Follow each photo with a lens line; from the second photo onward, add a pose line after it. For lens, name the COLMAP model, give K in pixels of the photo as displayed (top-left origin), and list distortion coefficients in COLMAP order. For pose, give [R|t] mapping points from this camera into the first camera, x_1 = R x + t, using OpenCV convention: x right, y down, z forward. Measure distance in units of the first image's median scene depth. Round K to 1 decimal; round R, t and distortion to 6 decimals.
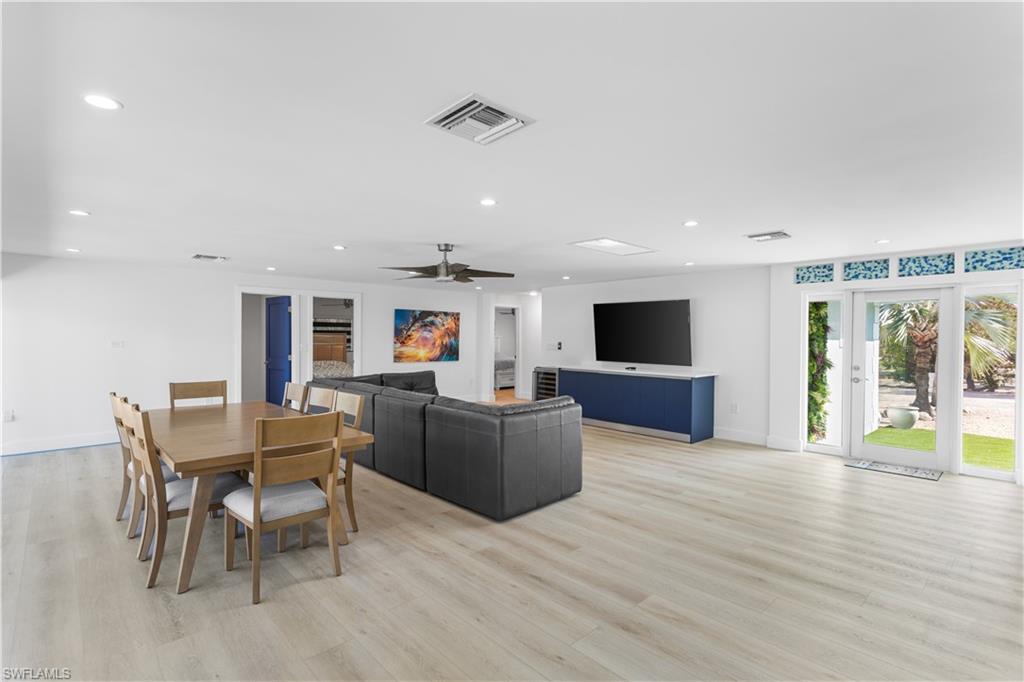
lens RADIAL K [[488.5, 0, 512.0], [0, 488.5, 341.0], [0, 0, 1]] dist [0.003228, 0.000543]
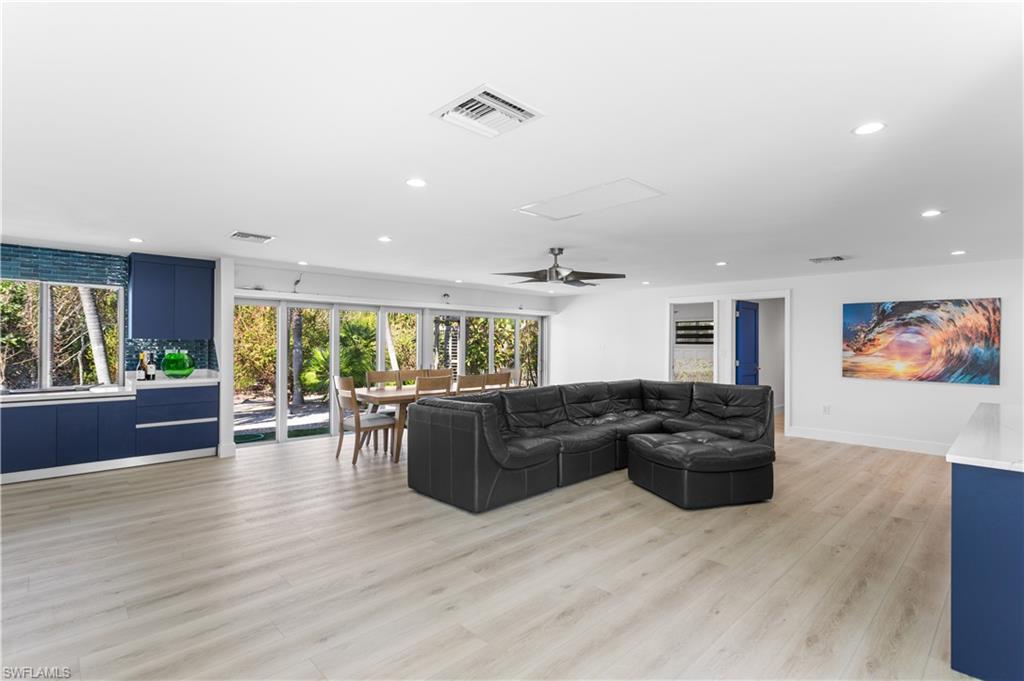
lens RADIAL K [[488.5, 0, 512.0], [0, 488.5, 340.5], [0, 0, 1]] dist [0.003228, 0.000543]
pose [[0.009744, -0.005016, -0.999940, 0.469067], [-0.014101, 0.999887, -0.005153, 0.000304], [0.999853, 0.014150, 0.009672, 0.482520]]
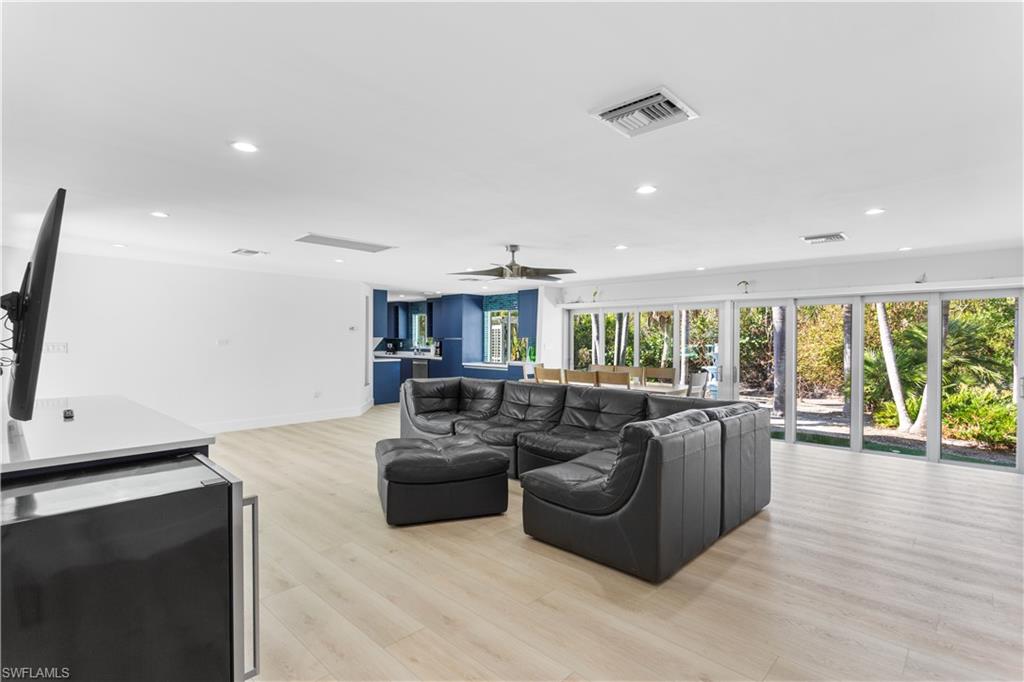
lens RADIAL K [[478.8, 0, 522.7], [0, 478.8, 342.3], [0, 0, 1]] dist [-0.003846, -0.000169]
pose [[-0.996730, -0.005231, -0.080633, -0.032936], [-0.006277, 0.999899, 0.012728, -0.001959], [0.080559, 0.013192, -0.996663, 1.074086]]
